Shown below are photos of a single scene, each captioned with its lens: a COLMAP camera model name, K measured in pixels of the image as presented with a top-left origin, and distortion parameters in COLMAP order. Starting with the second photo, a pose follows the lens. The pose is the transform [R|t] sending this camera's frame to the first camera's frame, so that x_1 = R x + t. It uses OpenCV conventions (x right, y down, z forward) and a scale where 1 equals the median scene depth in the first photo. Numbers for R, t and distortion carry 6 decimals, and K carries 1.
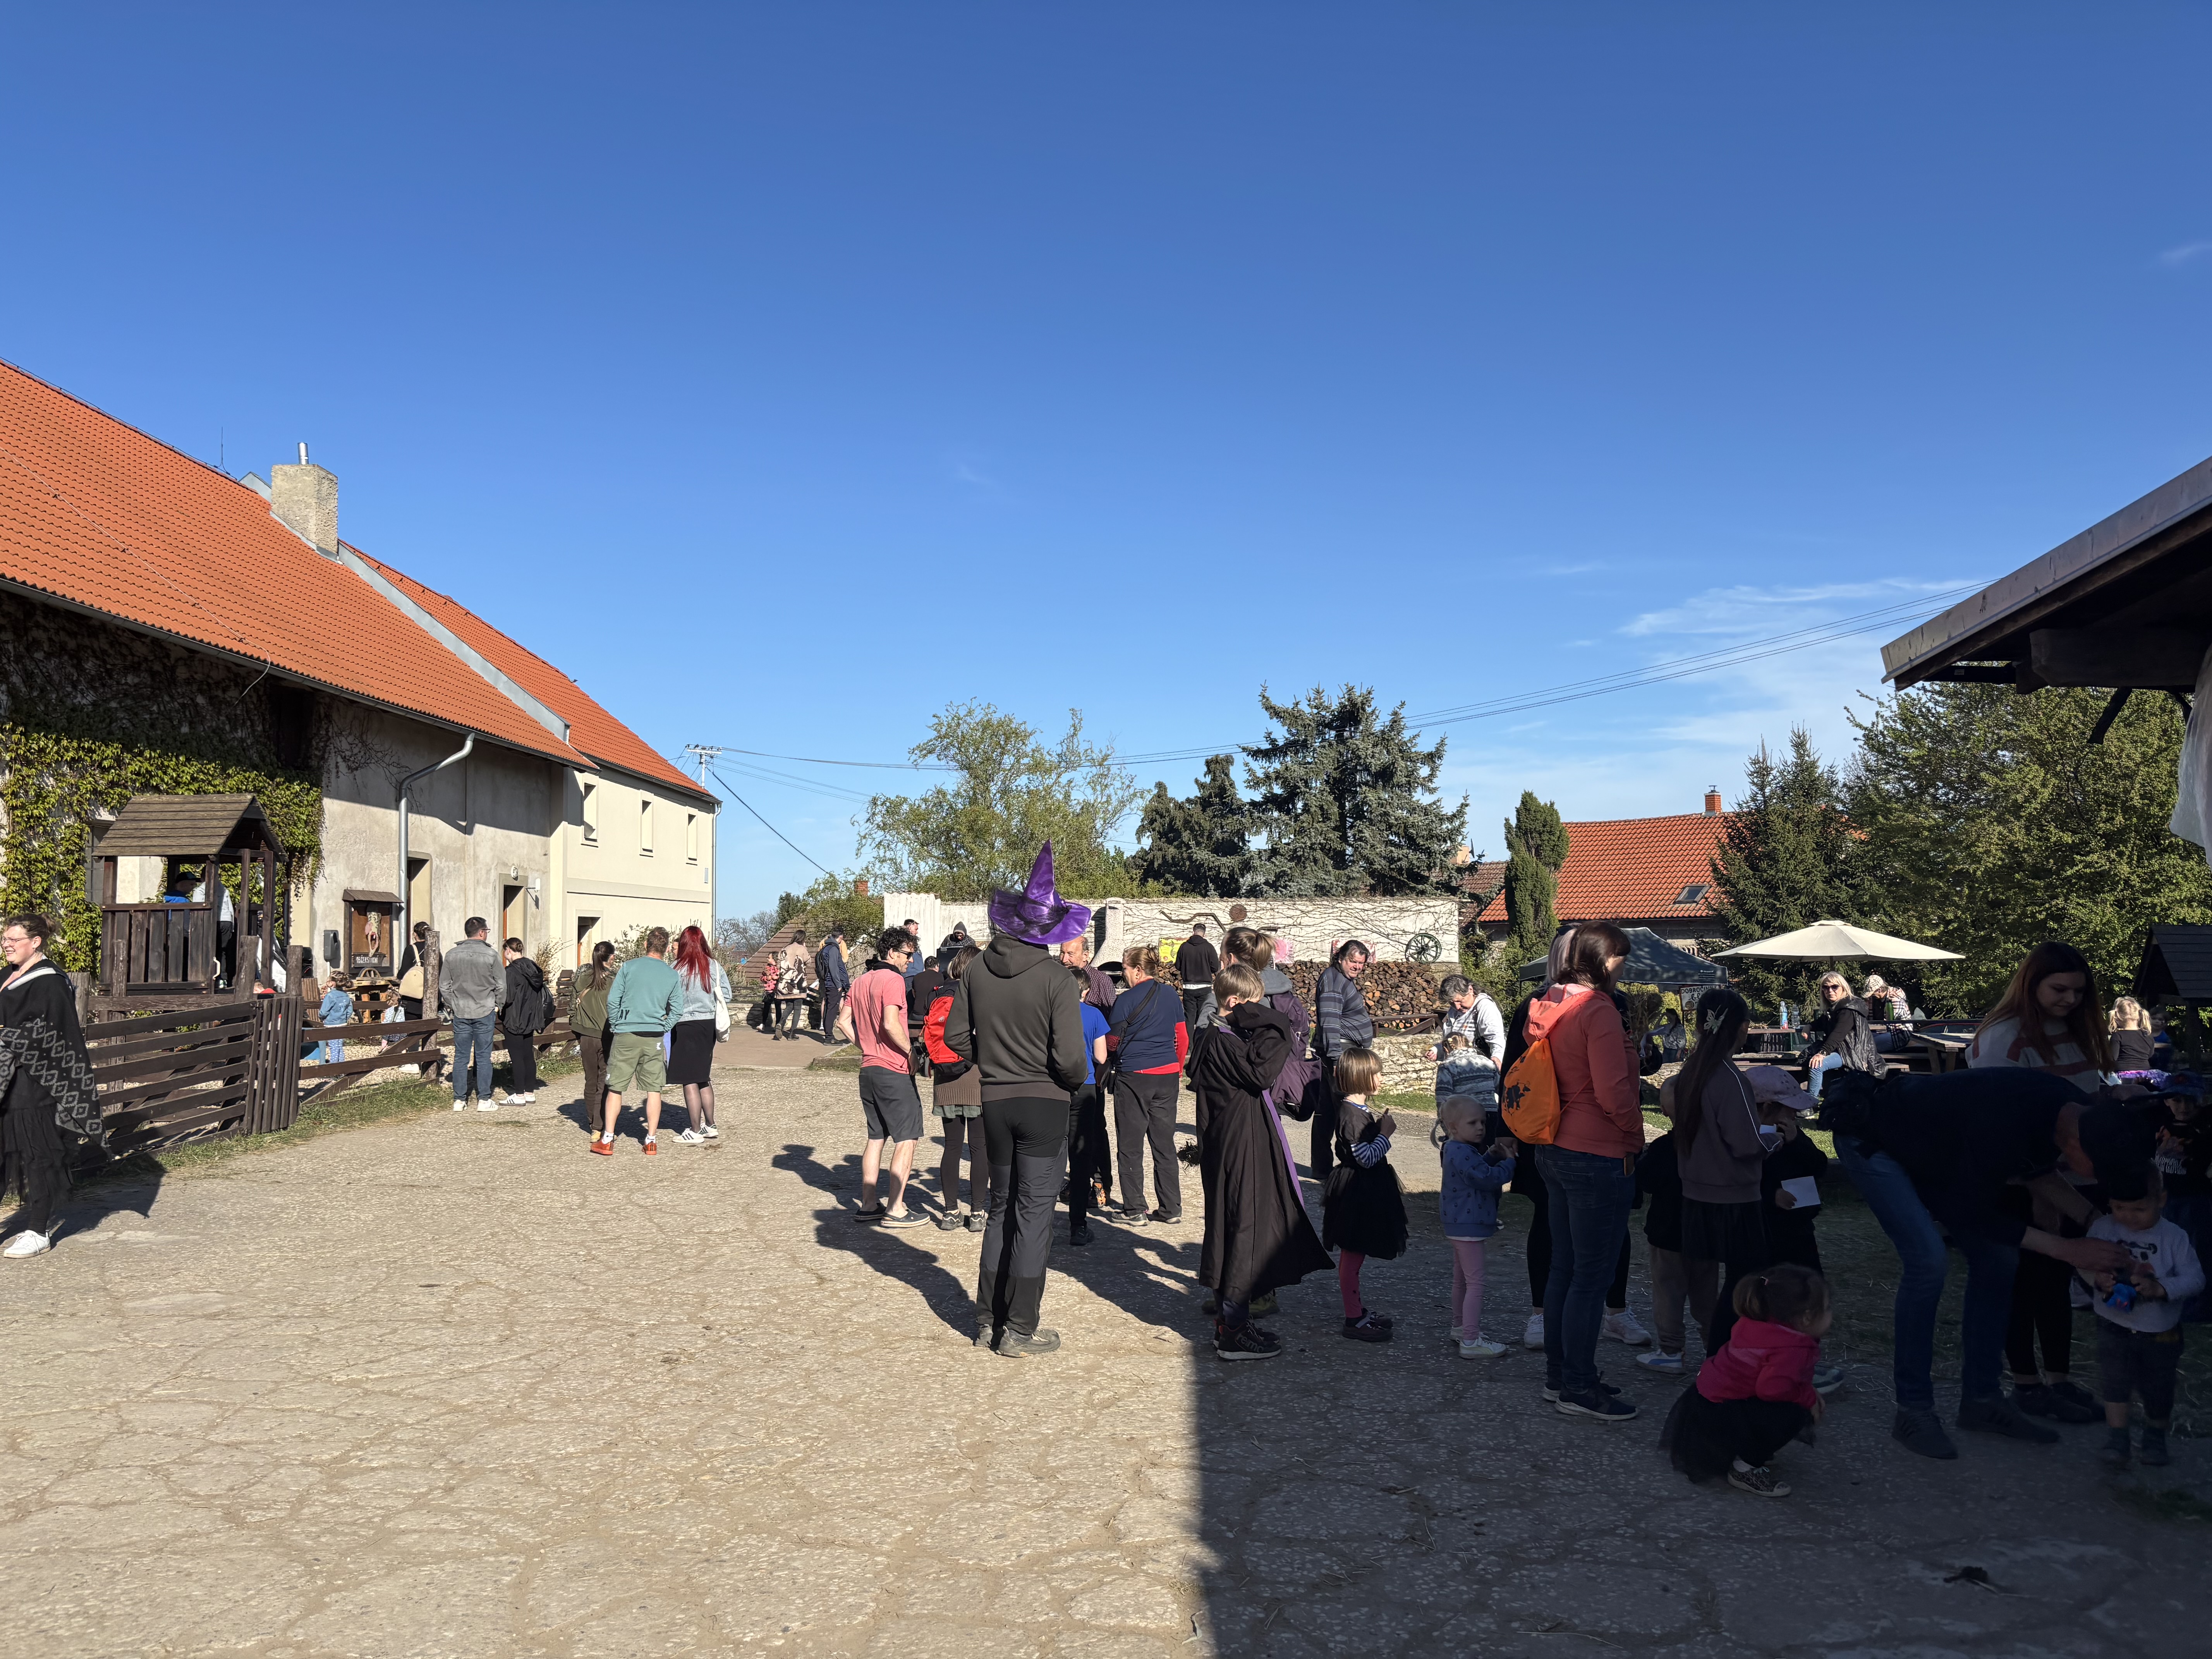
lens RADIAL K [[1703.1, 0, 1106.0], [0, 1703.1, 829.5], [0, 0, 1]] dist [0.003883, -0.087325]
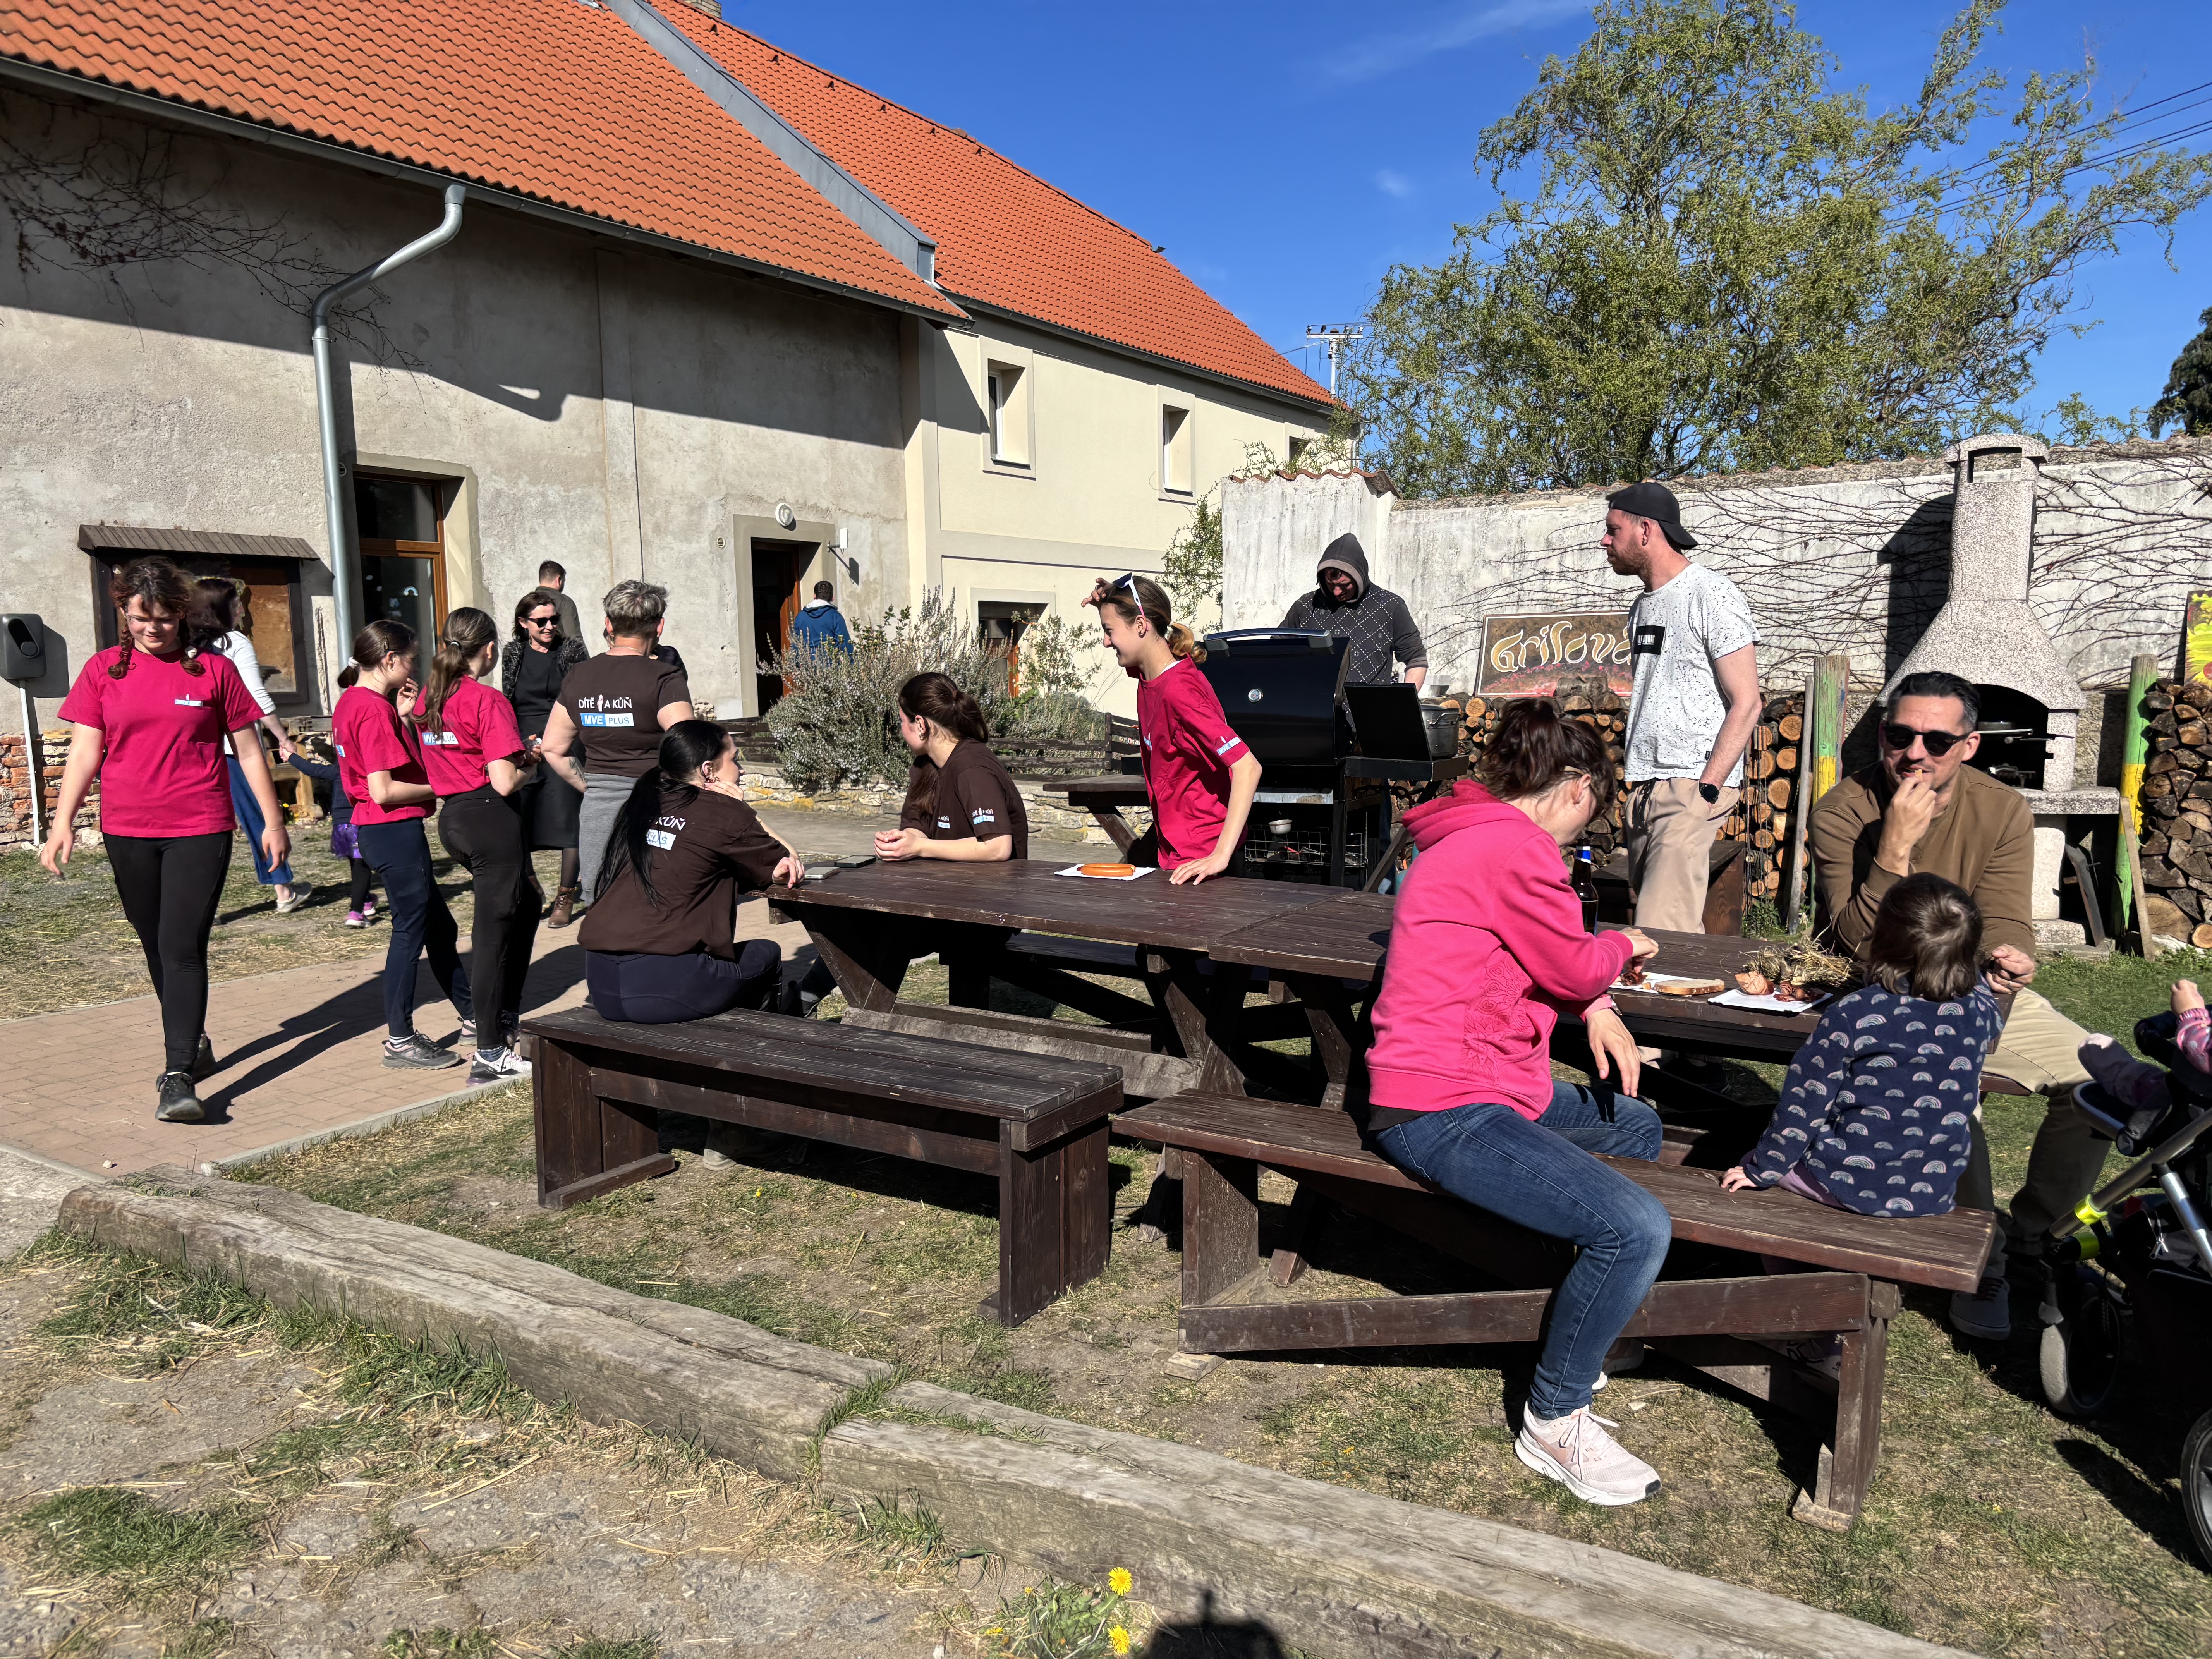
lens RADIAL K [[1703.1, 0, 1106.0], [0, 1703.1, 829.5], [0, 0, 1]] dist [0.003883, -0.087325]
pose [[0.878117, 0.047381, -0.476094, 0.008423], [0.036629, 0.985506, 0.165638, 0.039084], [0.477042, -0.162889, 0.863654, 0.553599]]
